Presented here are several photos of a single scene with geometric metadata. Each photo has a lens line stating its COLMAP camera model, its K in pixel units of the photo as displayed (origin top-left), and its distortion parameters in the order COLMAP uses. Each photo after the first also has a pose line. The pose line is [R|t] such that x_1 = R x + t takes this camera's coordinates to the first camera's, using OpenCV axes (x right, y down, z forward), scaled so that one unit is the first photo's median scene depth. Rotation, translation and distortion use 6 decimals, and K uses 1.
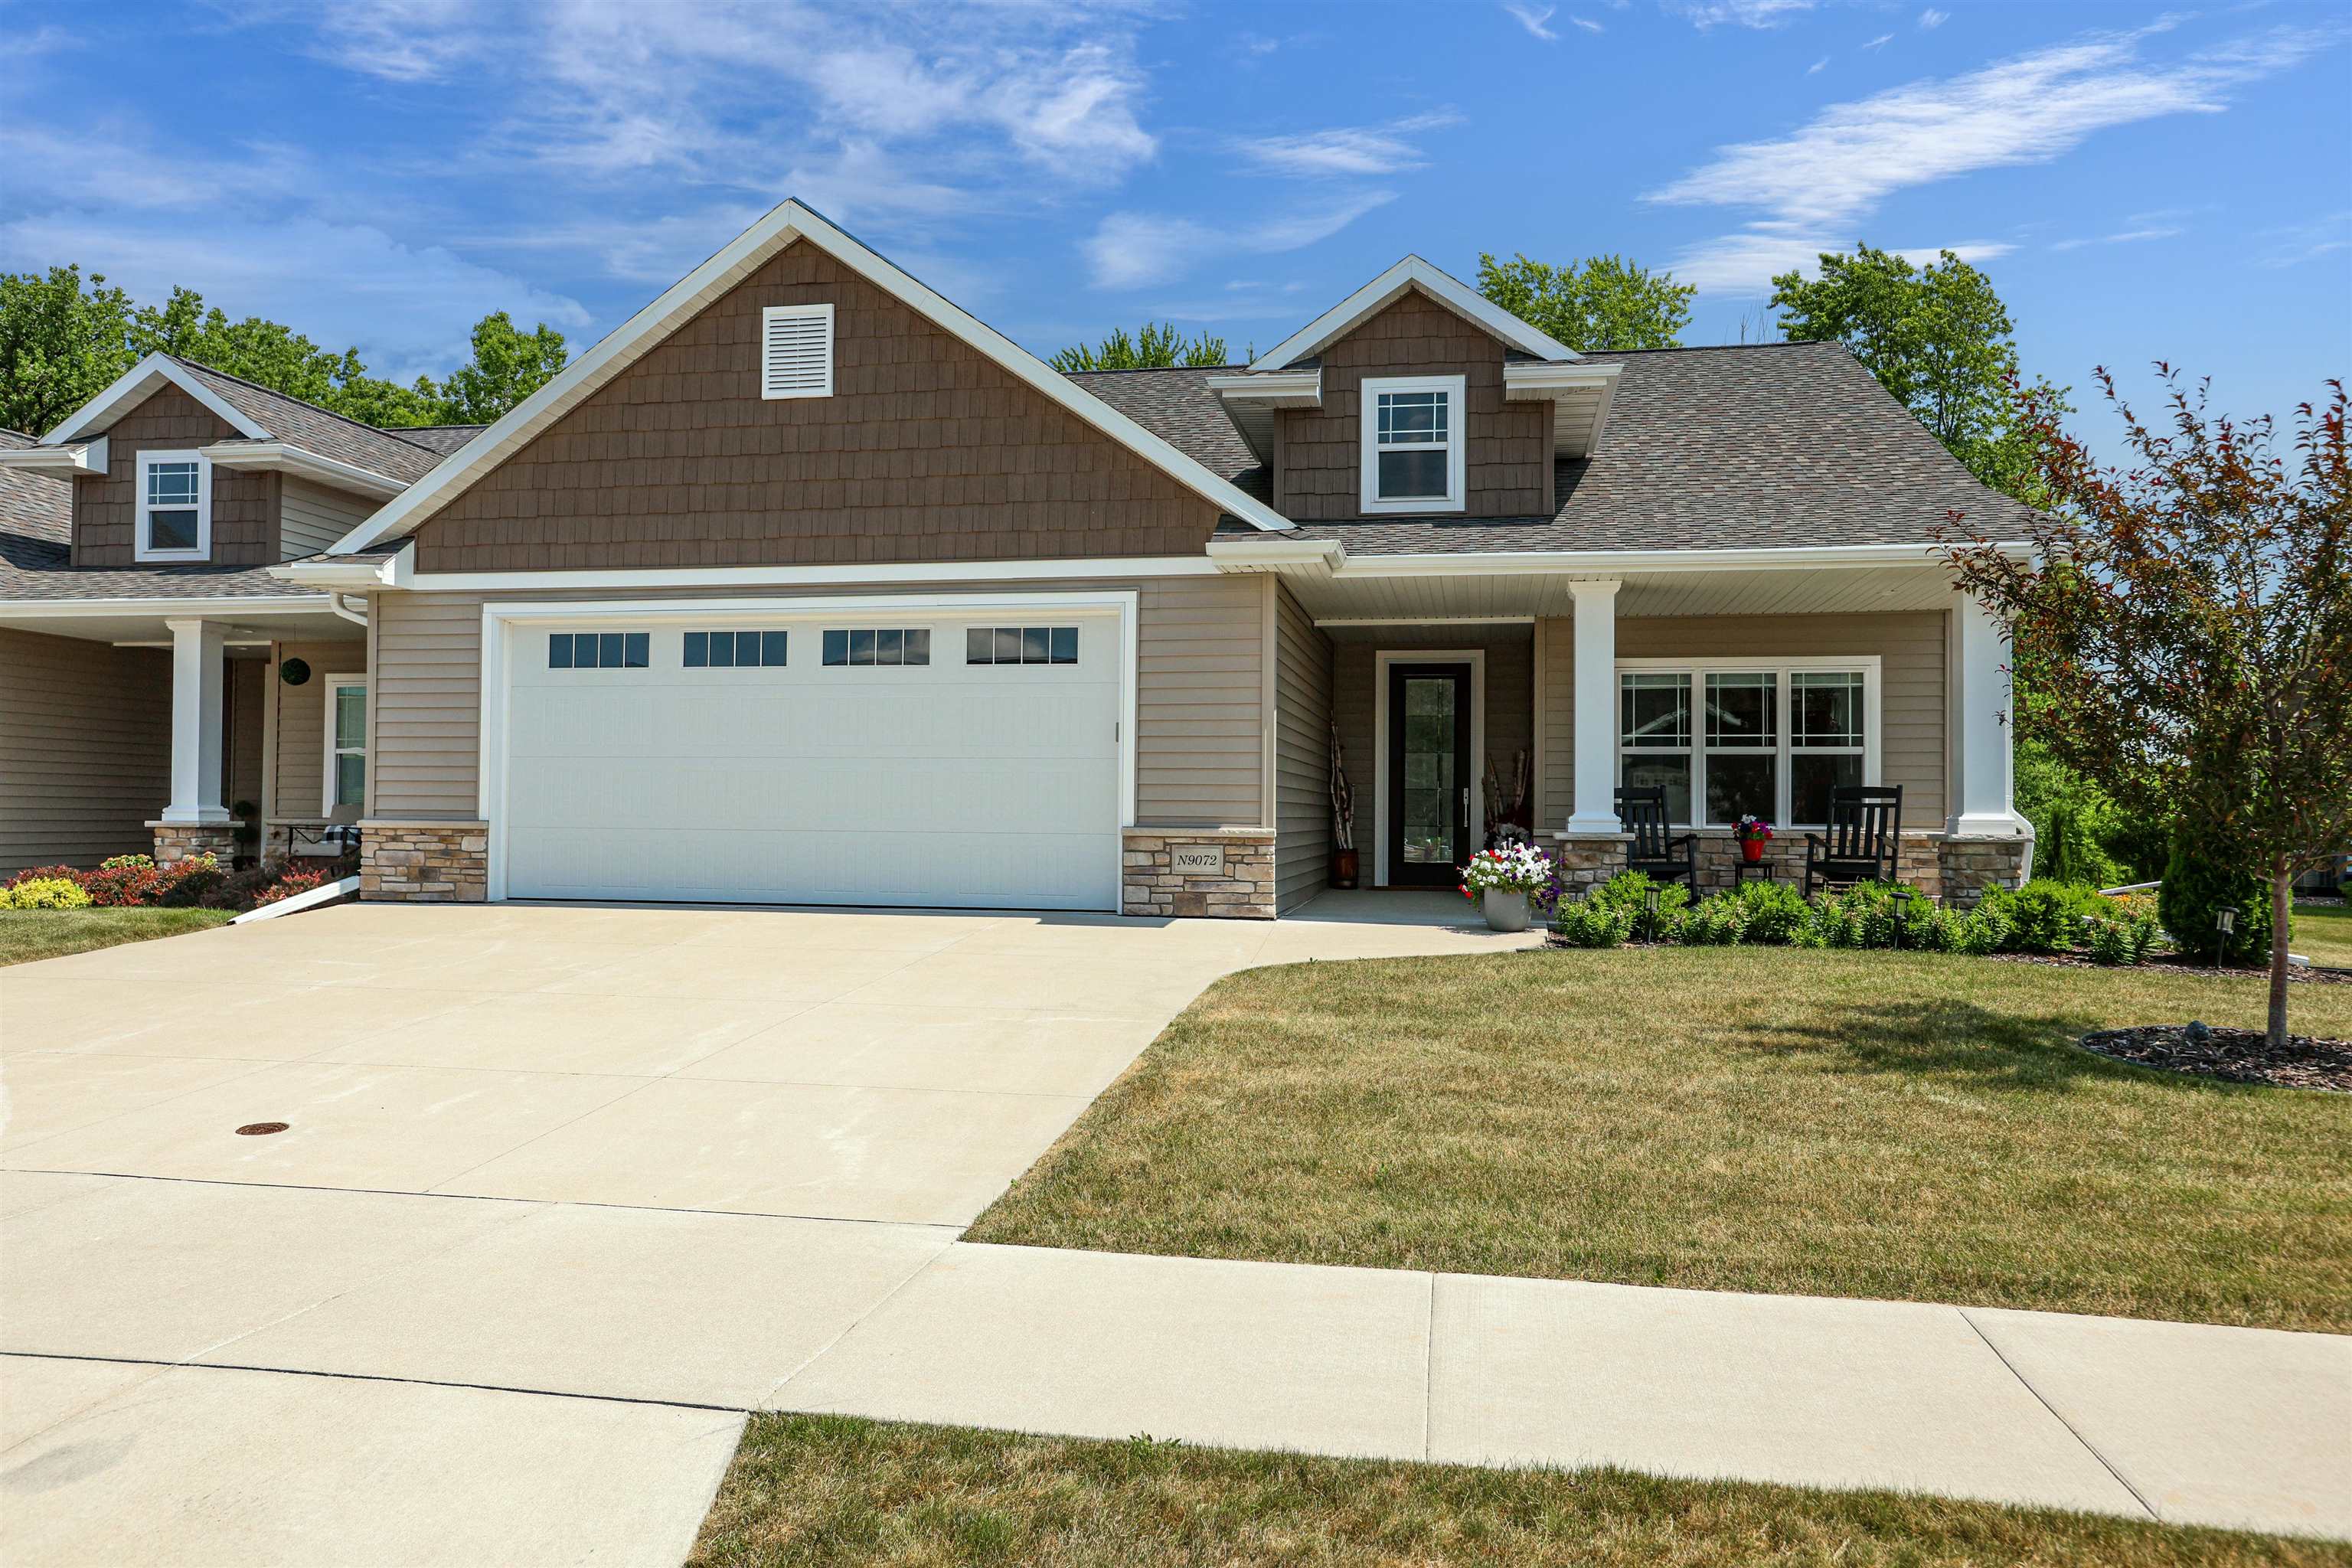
lens RADIAL K [[1649.9, 0, 1173.9], [0, 1649.9, 743.8], [0, 0, 1]] dist [-0.042868, 0.085329]
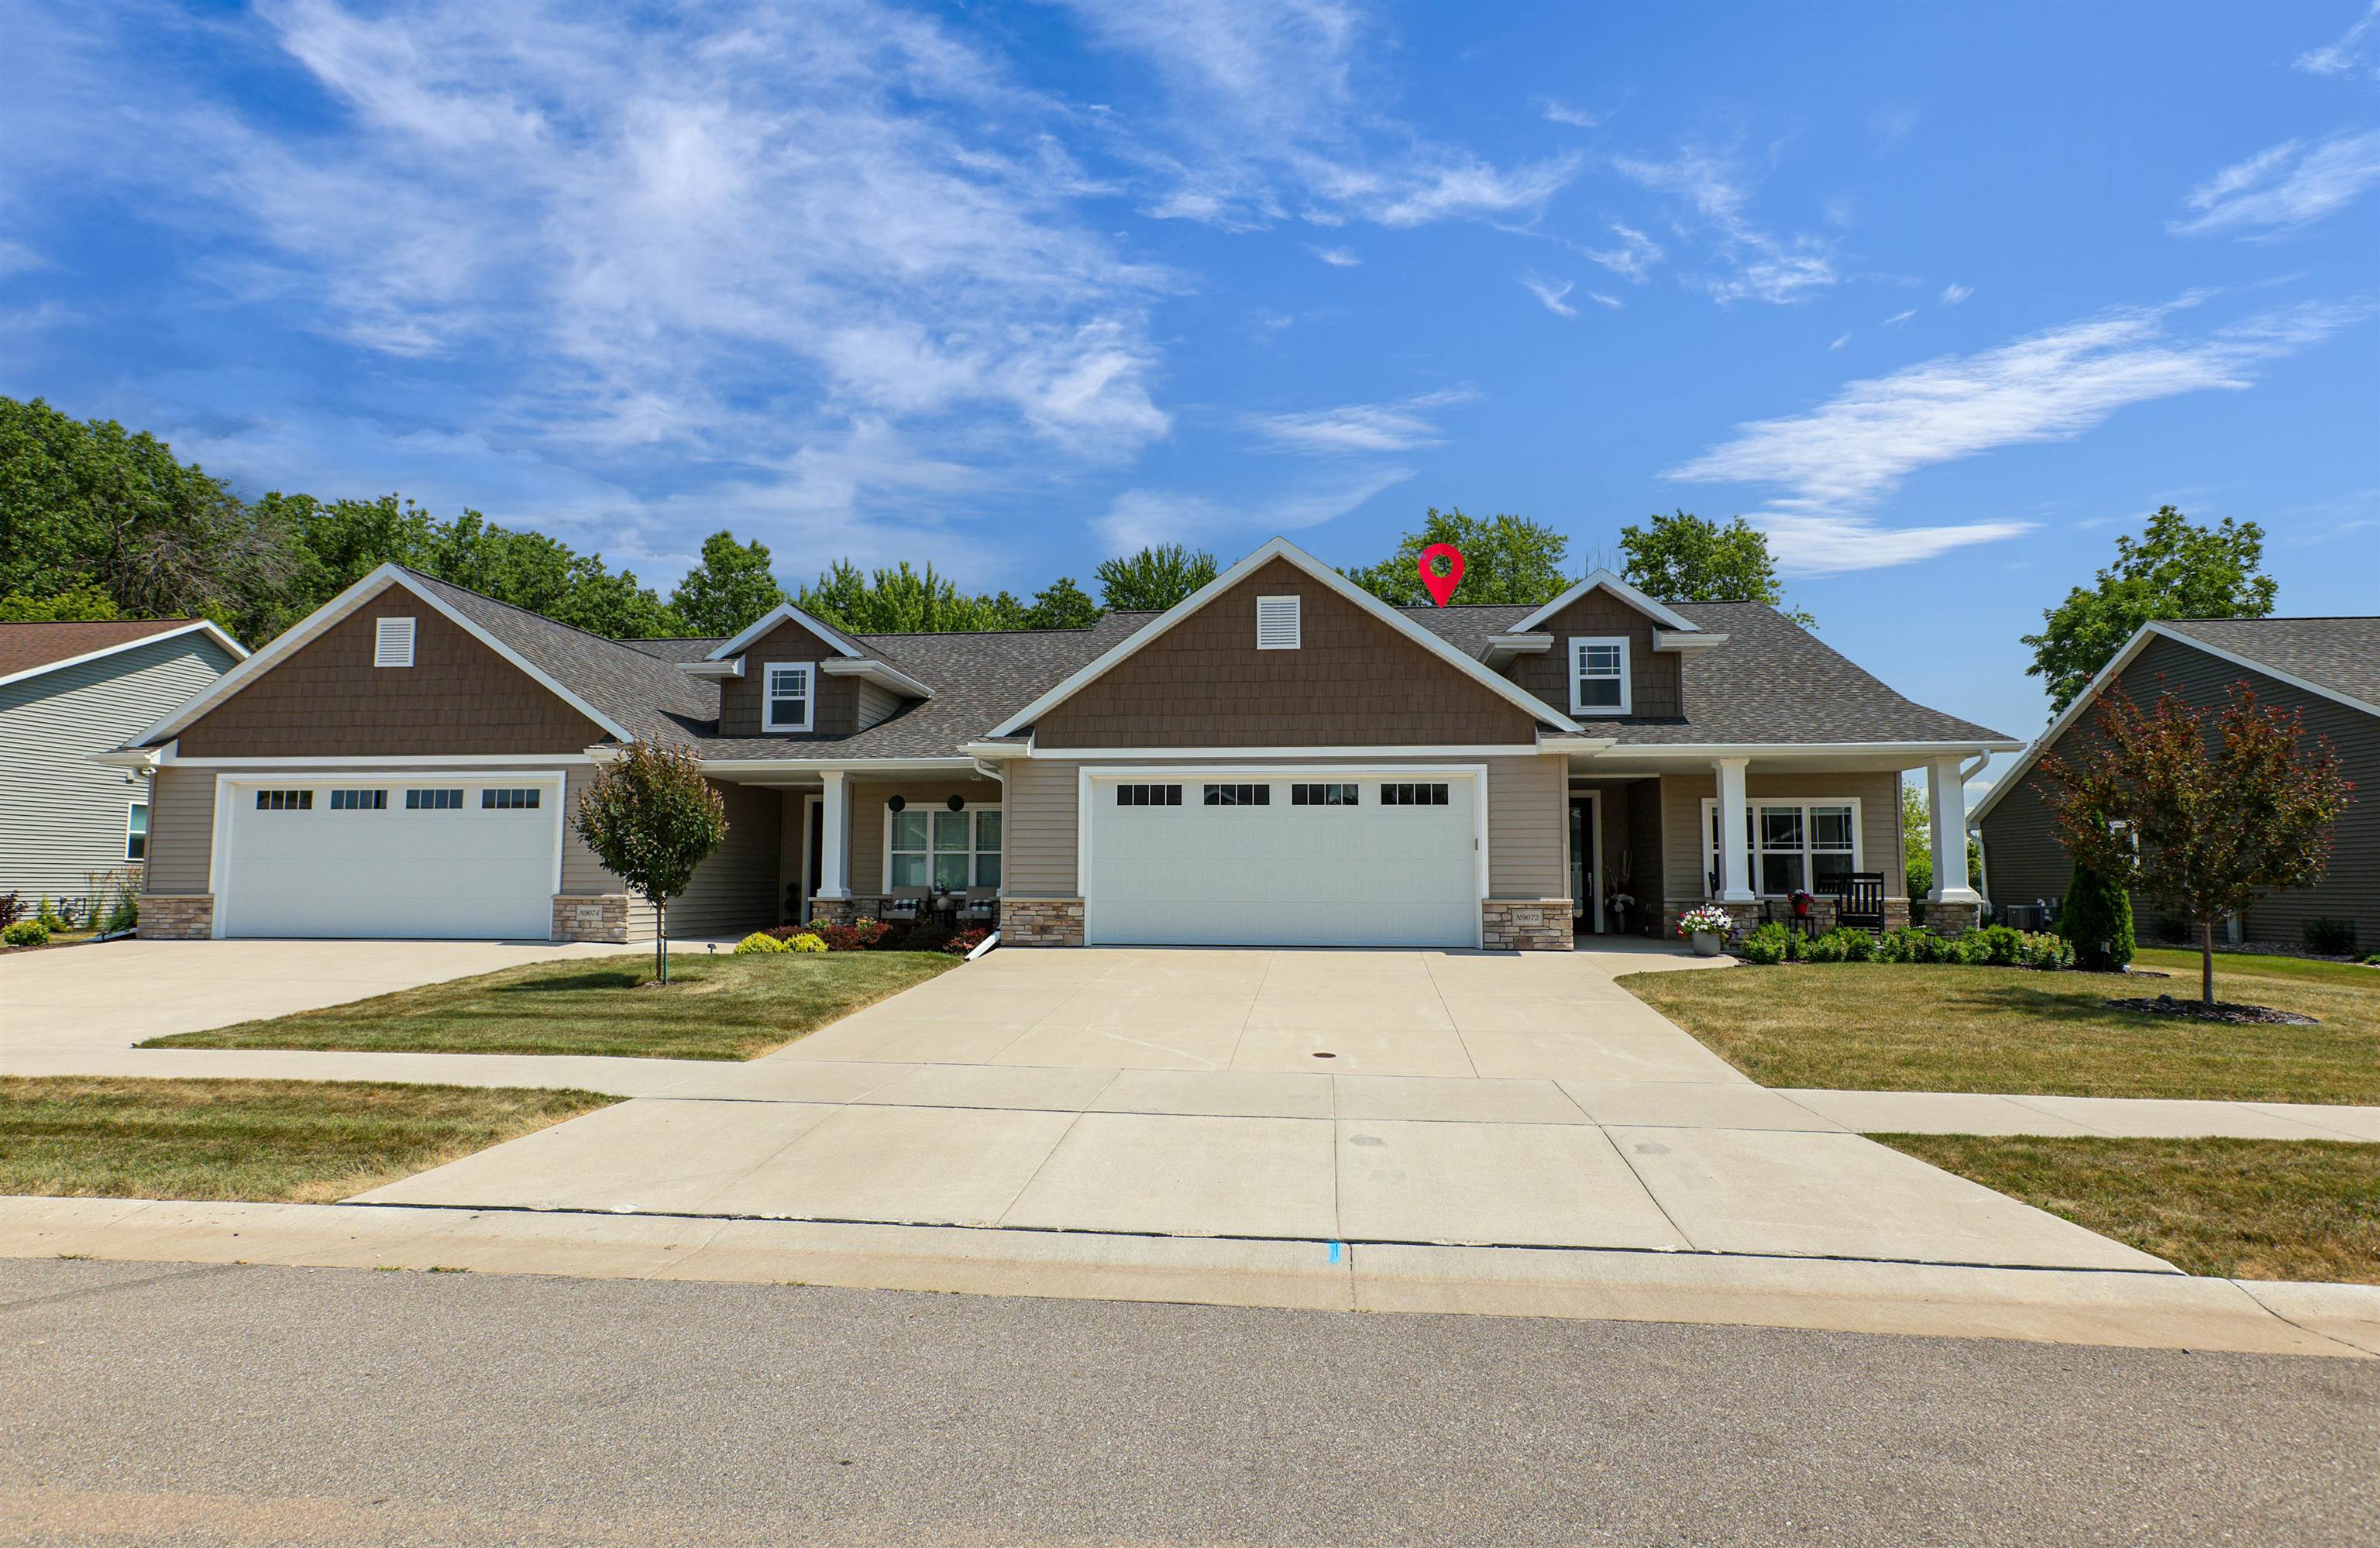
lens RADIAL K [[1228.0, 0, 1173.8], [0, 1228.0, 749.0], [0, 0, 1]] dist [-0.061568, 0.076001]
pose [[0.997391, 0.004444, 0.072053, -0.417852], [0.000497, 0.997657, -0.068416, -0.017966], [-0.072188, 0.068273, 0.995052, -0.254041]]
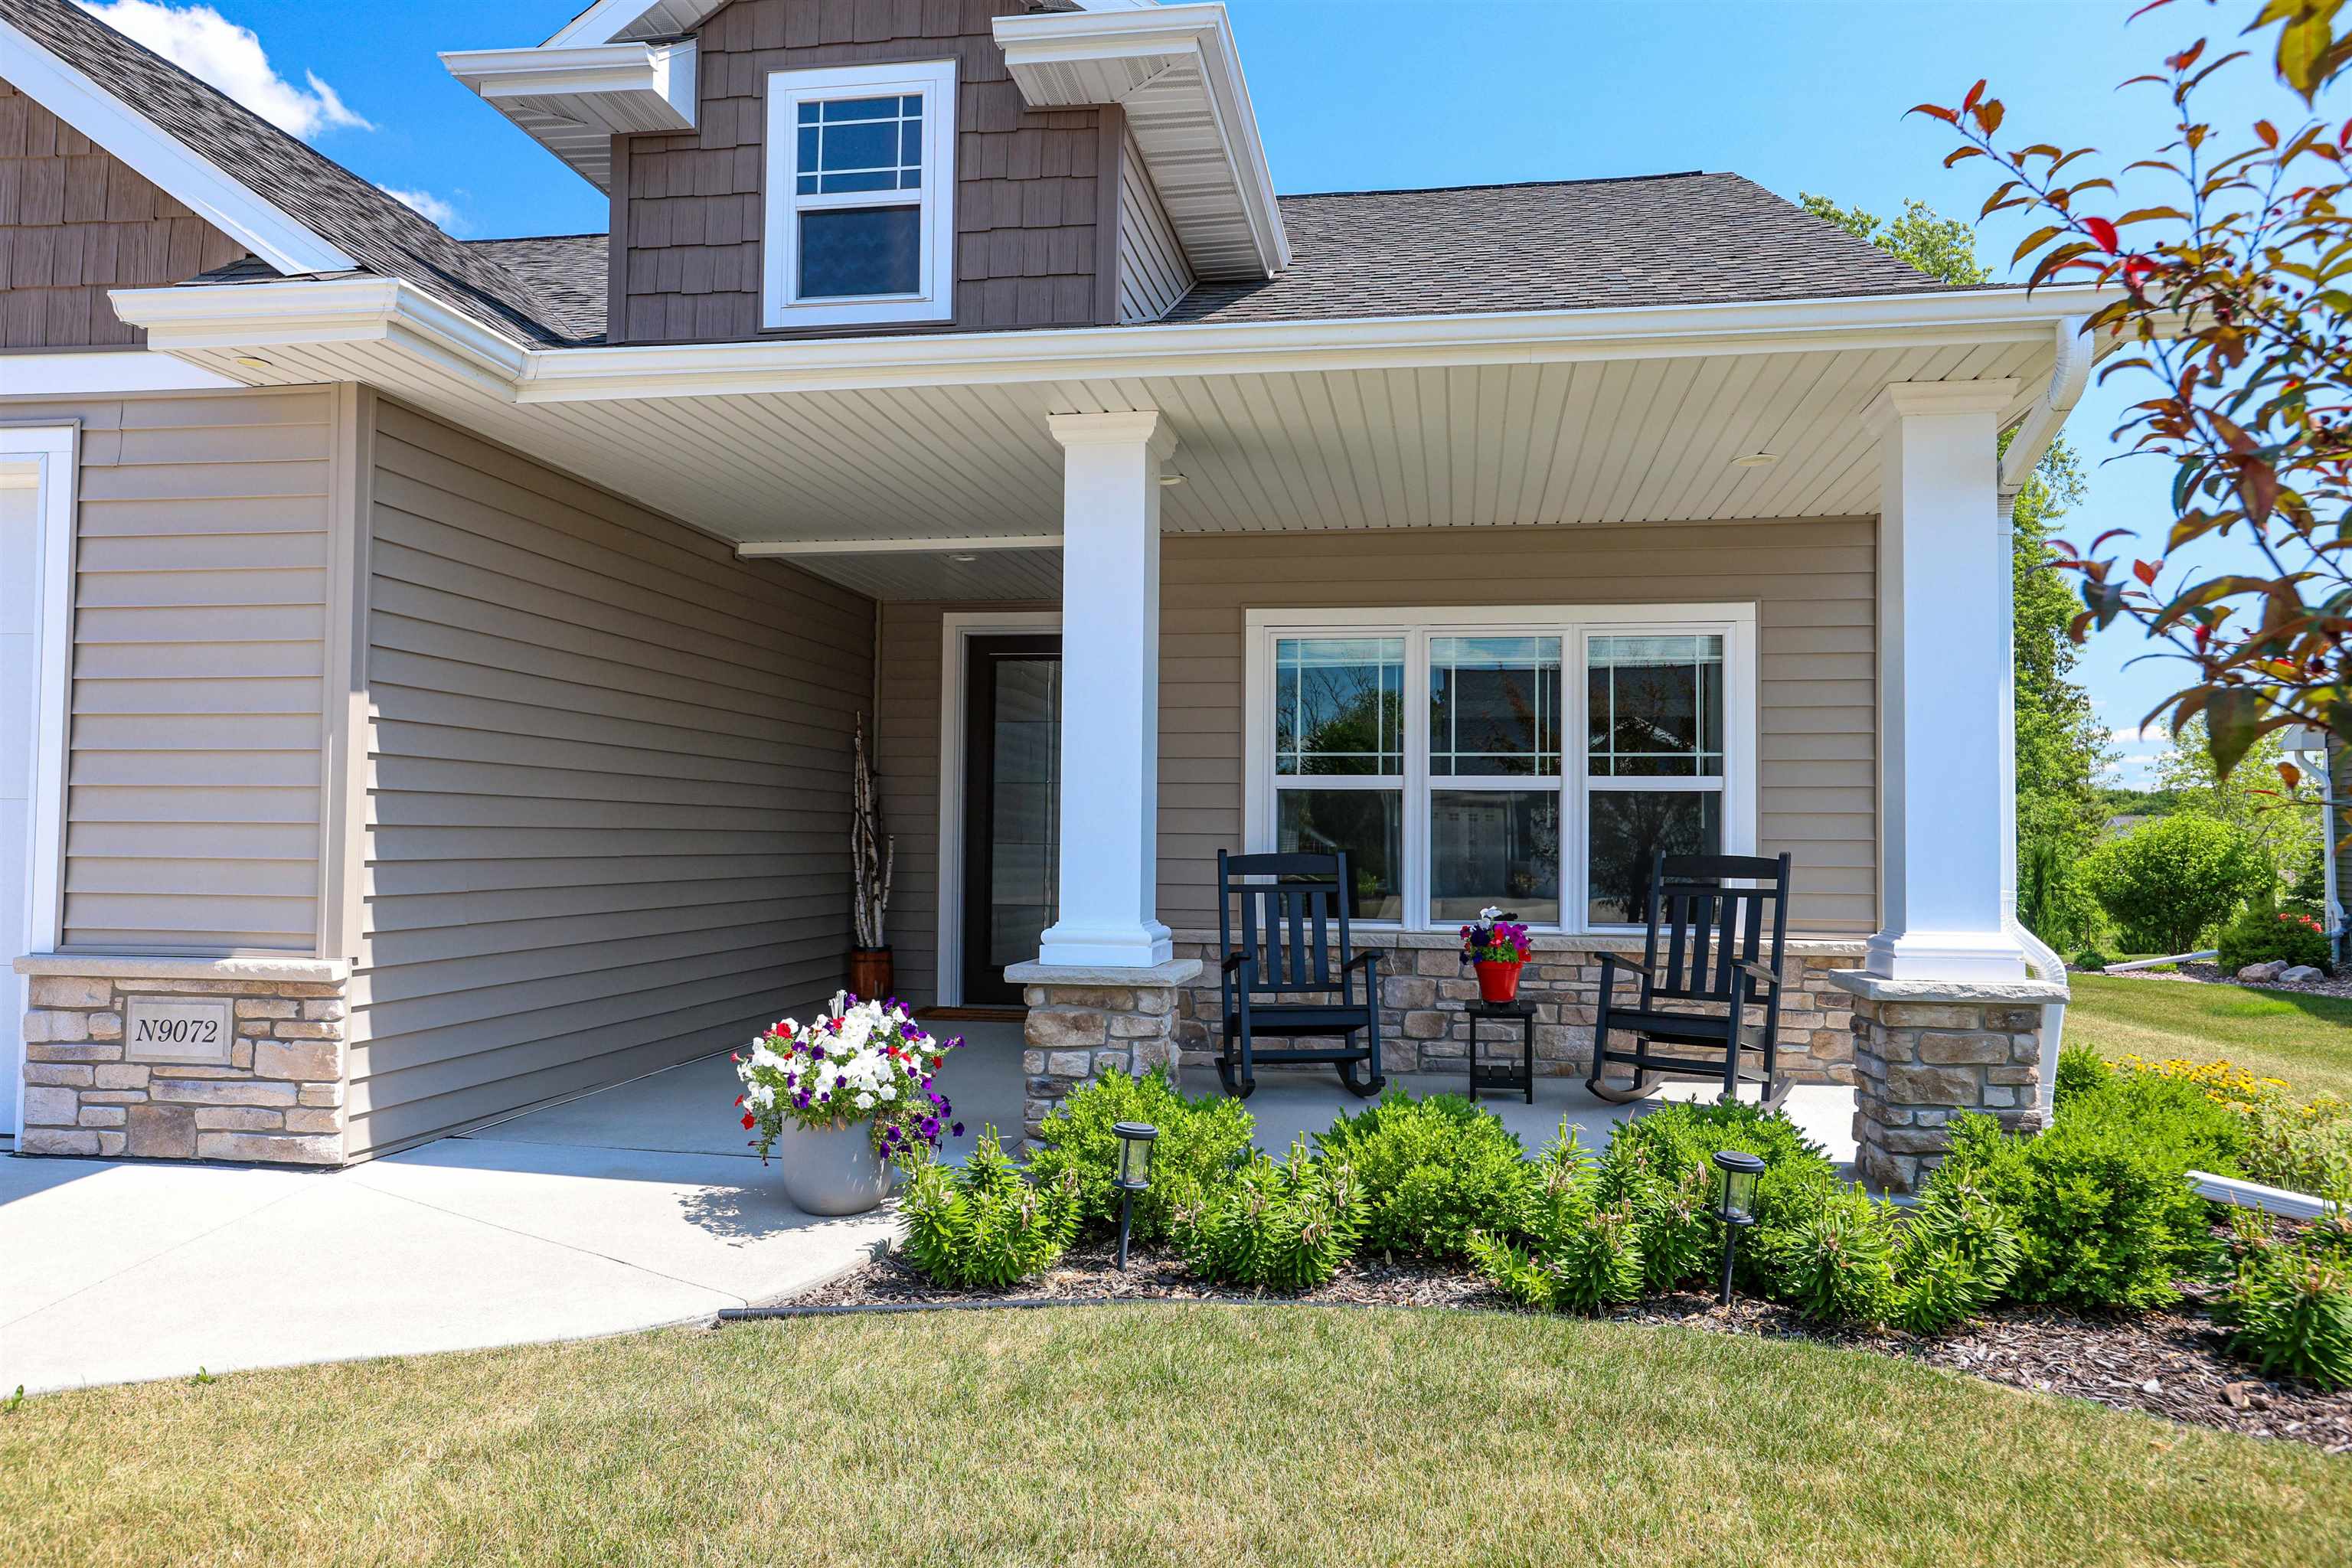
lens RADIAL K [[1649.9, 0, 1173.9], [0, 1649.9, 743.8], [0, 0, 1]] dist [-0.042868, 0.085329]
pose [[0.999878, 0.003364, 0.015241, 0.251772], [-0.003141, 0.999887, -0.014670, -0.000627], [-0.015289, 0.014621, 0.999776, 0.508884]]
